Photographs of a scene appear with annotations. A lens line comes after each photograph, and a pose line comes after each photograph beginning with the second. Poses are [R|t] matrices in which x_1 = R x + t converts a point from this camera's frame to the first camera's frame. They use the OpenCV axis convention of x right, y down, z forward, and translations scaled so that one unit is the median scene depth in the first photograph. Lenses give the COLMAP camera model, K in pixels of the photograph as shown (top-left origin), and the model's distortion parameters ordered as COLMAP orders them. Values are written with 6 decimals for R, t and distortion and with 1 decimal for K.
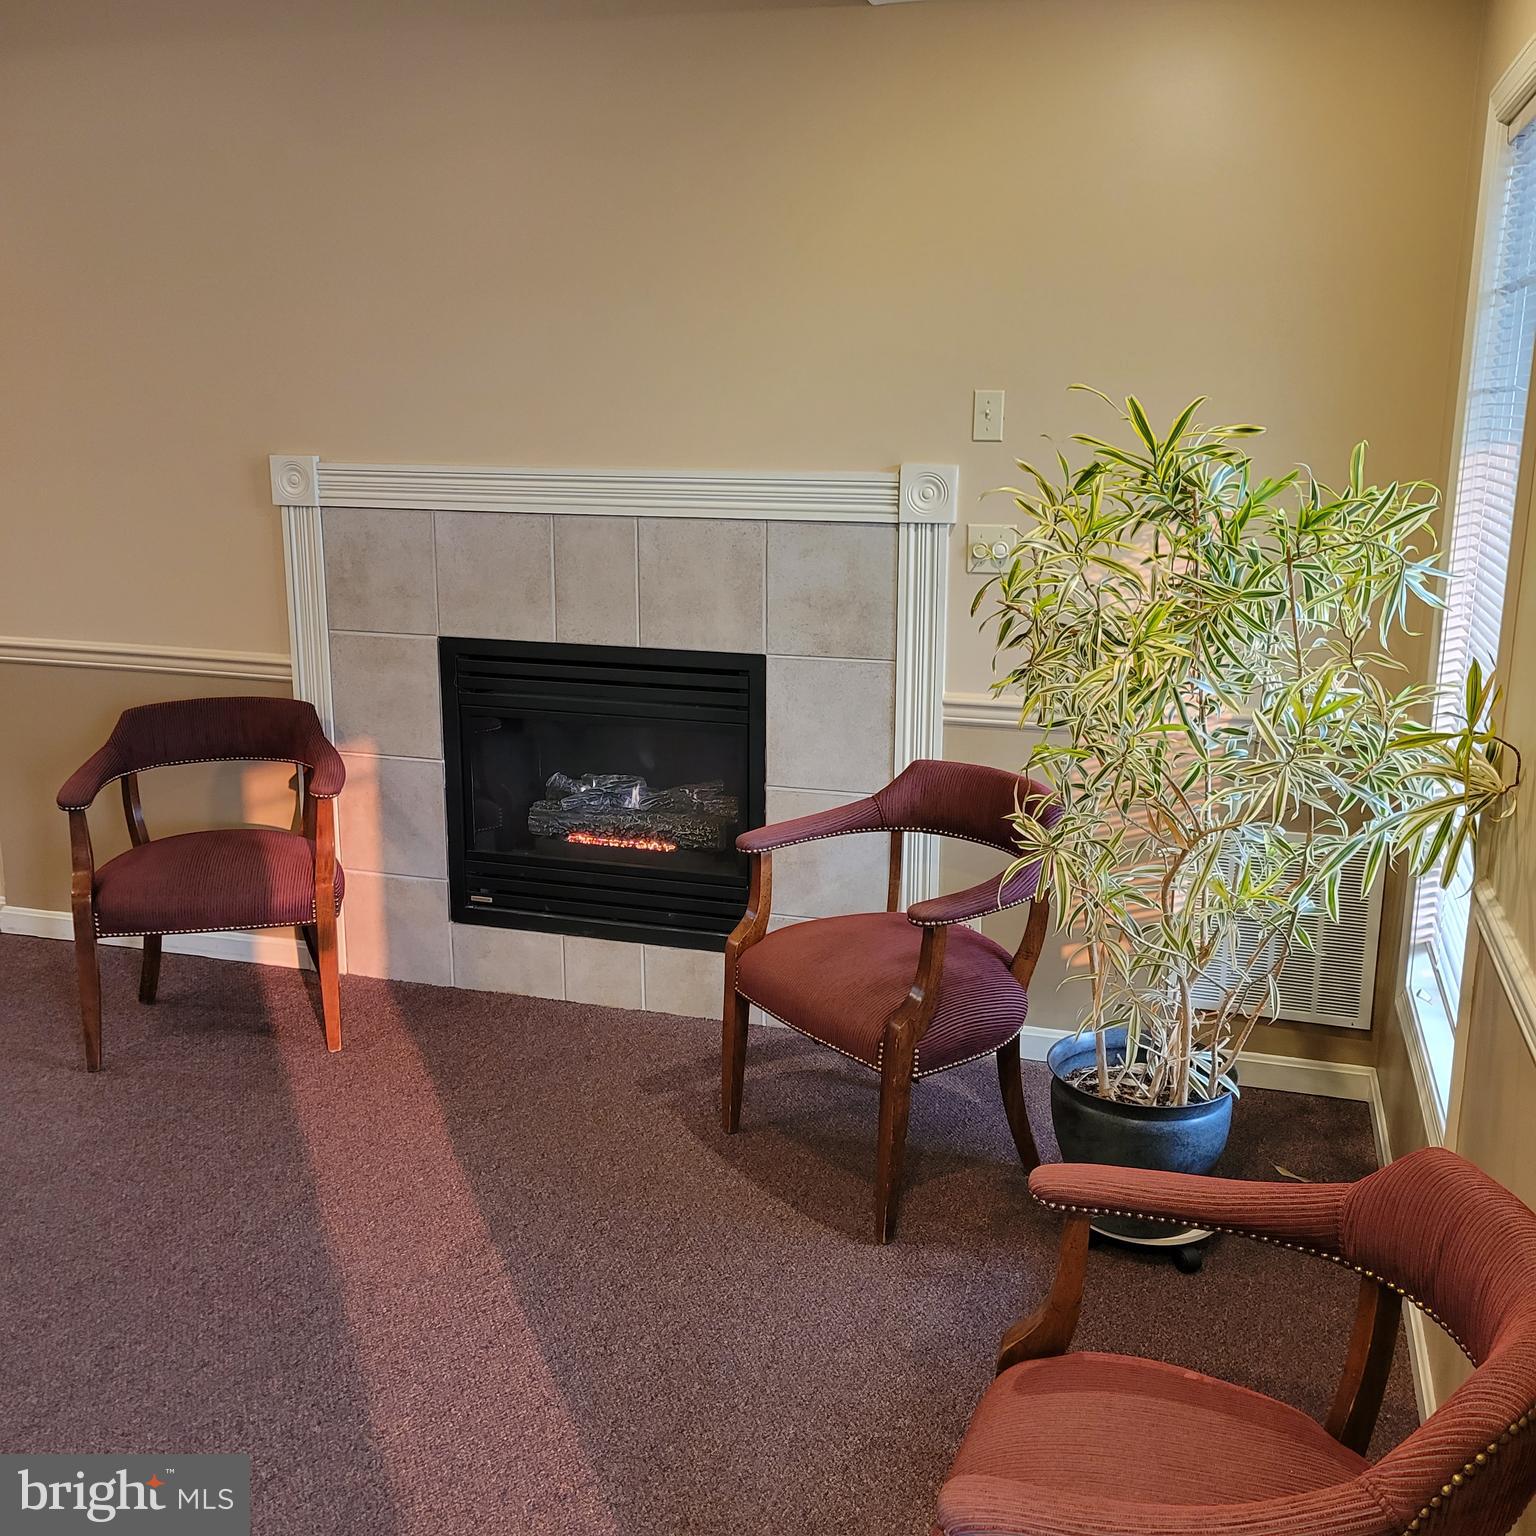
lens RADIAL K [[1548.3, 0, 759.9], [0, 1548.3, 777.4], [0, 0, 1]] dist [0.027728, 0.000000]
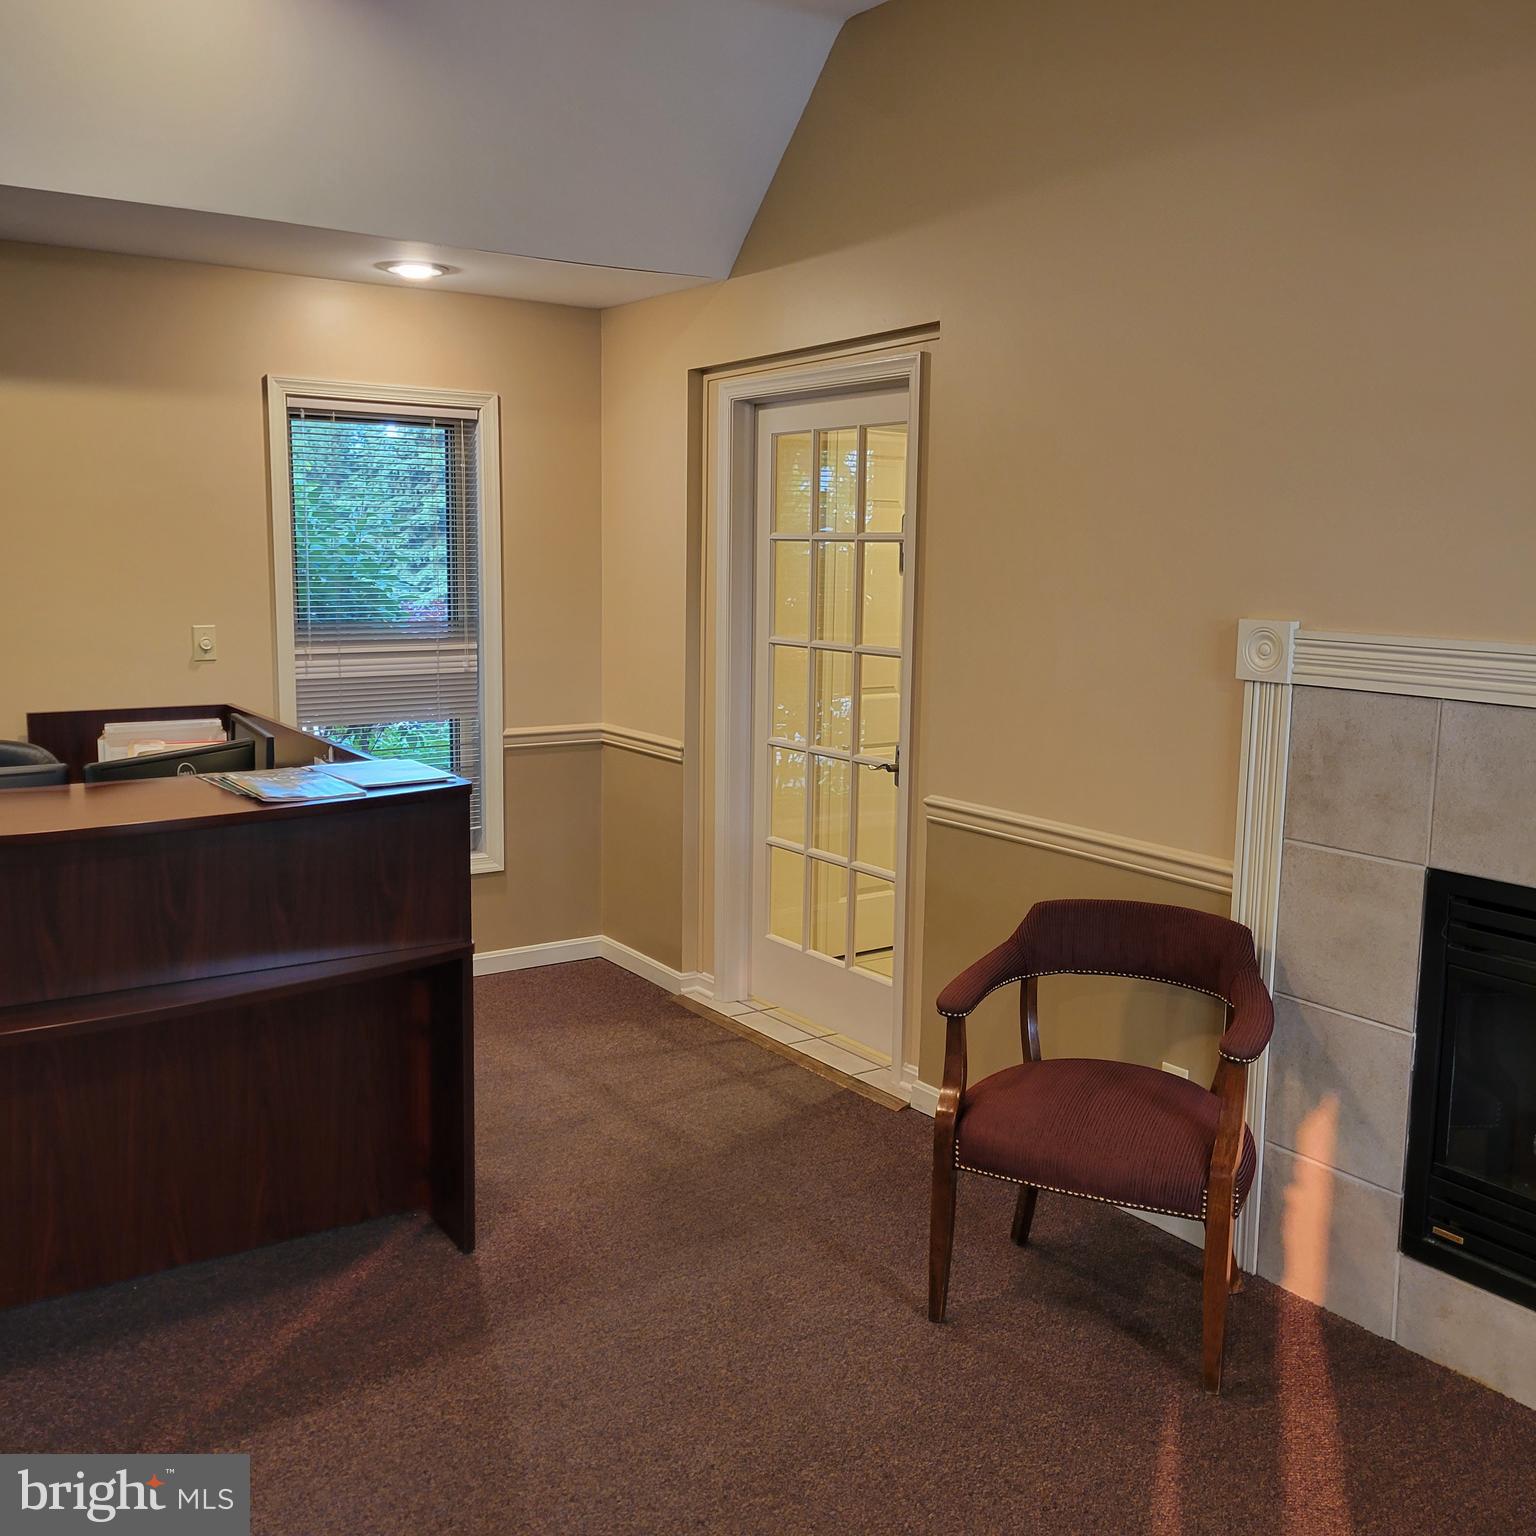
lens RADIAL K [[1548.3, 0, 752.0], [0, 1548.3, 772.3], [0, 0, 1]] dist [0.027728, 0.000000]
pose [[0.789428, 0.093046, -0.606751, -0.016118], [-0.151131, 0.987480, -0.045201, -0.052571], [0.594948, 0.127381, 0.793606, 0.213007]]
